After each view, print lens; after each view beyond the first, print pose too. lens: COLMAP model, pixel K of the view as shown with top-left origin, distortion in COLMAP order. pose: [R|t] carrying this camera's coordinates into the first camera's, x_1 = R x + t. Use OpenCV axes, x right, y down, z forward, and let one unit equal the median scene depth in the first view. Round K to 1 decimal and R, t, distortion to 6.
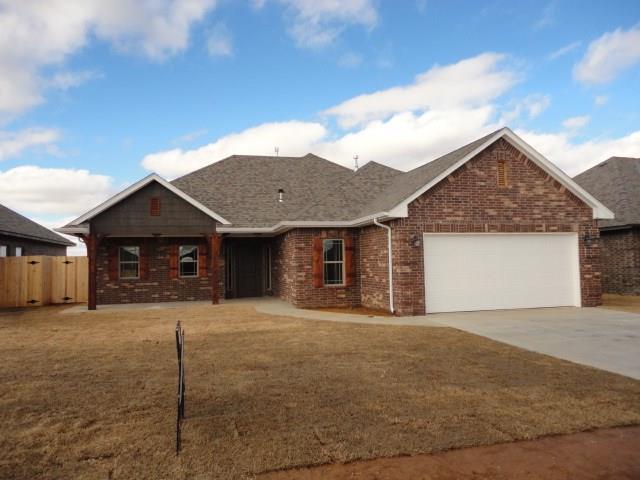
lens RADIAL K [[461.3, 0, 319.9], [0, 461.3, 240.8], [0, 0, 1]] dist [-0.004812, -0.008647]
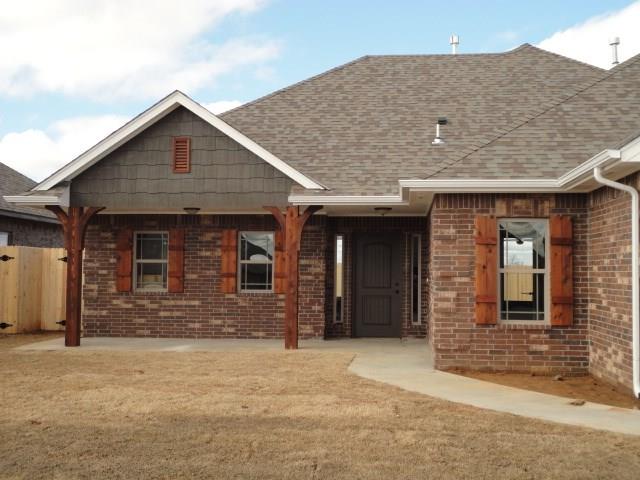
lens RADIAL K [[832.9, 0, 320.2], [0, 832.9, 237.1], [0, 0, 1]] dist [0.029657, 0.000000]
pose [[0.941345, 0.014133, -0.337150, 0.106936], [-0.011412, 0.999884, 0.010049, 0.006944], [0.337253, -0.005612, 0.941397, 0.158942]]
